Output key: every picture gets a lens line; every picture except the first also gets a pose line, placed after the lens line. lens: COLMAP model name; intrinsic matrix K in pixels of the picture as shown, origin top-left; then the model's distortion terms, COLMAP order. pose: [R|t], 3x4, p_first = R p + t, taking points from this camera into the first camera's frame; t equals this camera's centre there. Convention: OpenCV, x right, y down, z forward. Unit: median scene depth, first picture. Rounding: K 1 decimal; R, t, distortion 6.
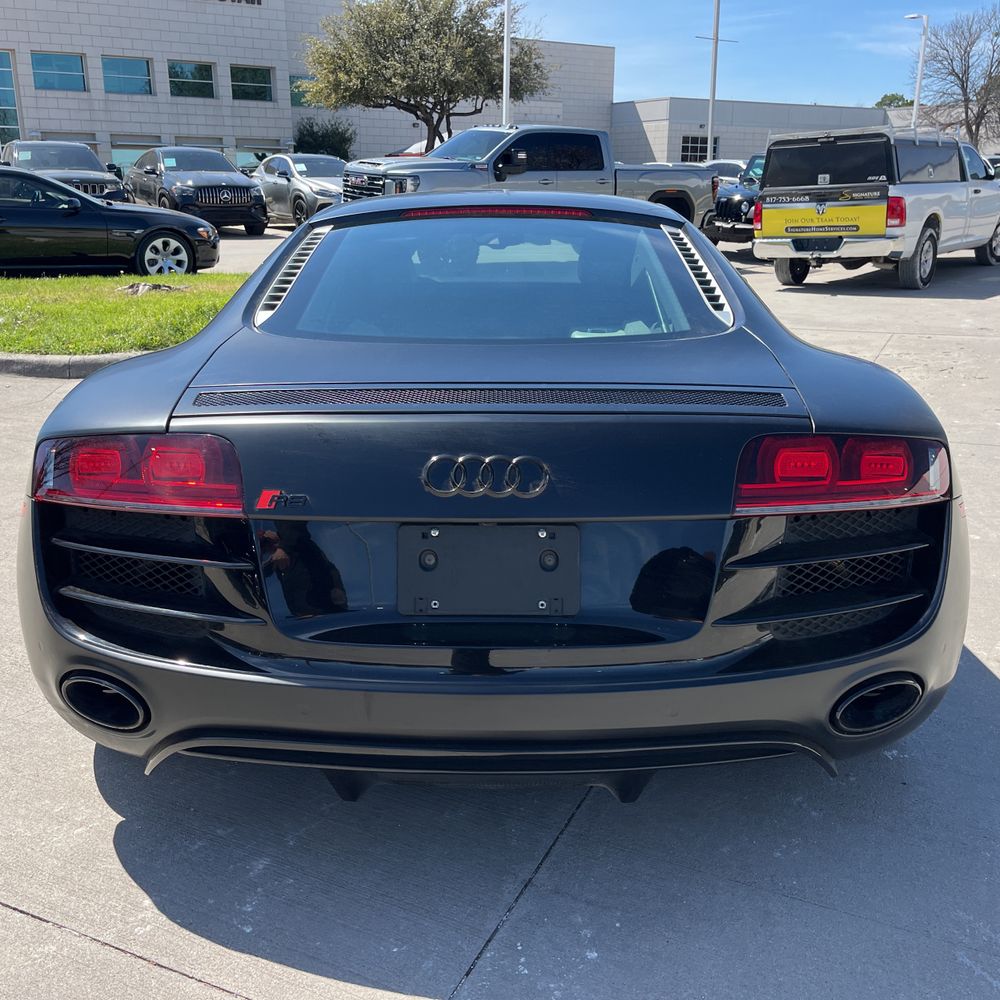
lens RADIAL K [[1003.8, 0, 500.2], [0, 1003.8, 501.5], [0, 0, 1]] dist [0.038680, -0.044780]
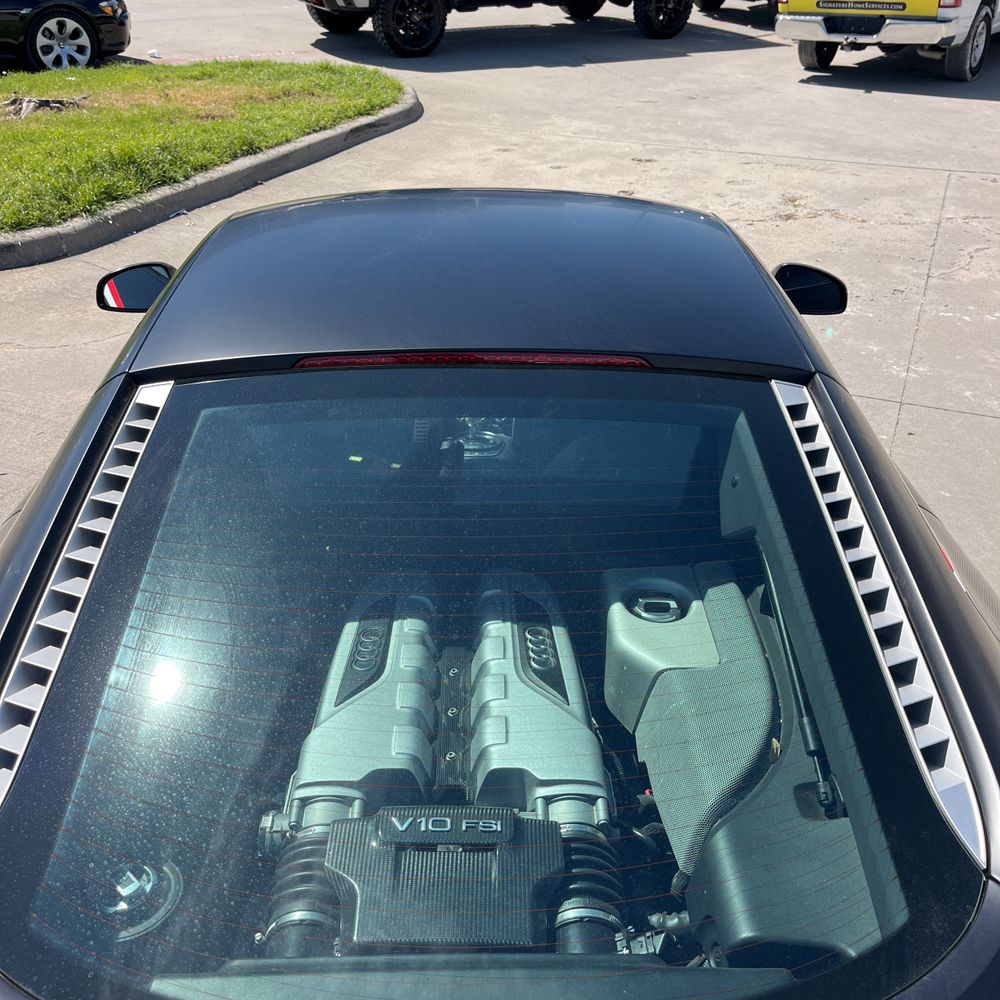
lens RADIAL K [[998.3, 0, 494.3], [0, 998.3, 499.5], [0, 0, 1]] dist [0.076061, -0.115699]
pose [[0.999763, -0.004515, 0.021279, -0.001240], [-0.000829, 0.969595, 0.244713, -0.082956], [-0.021737, -0.244673, 0.969362, 0.108156]]
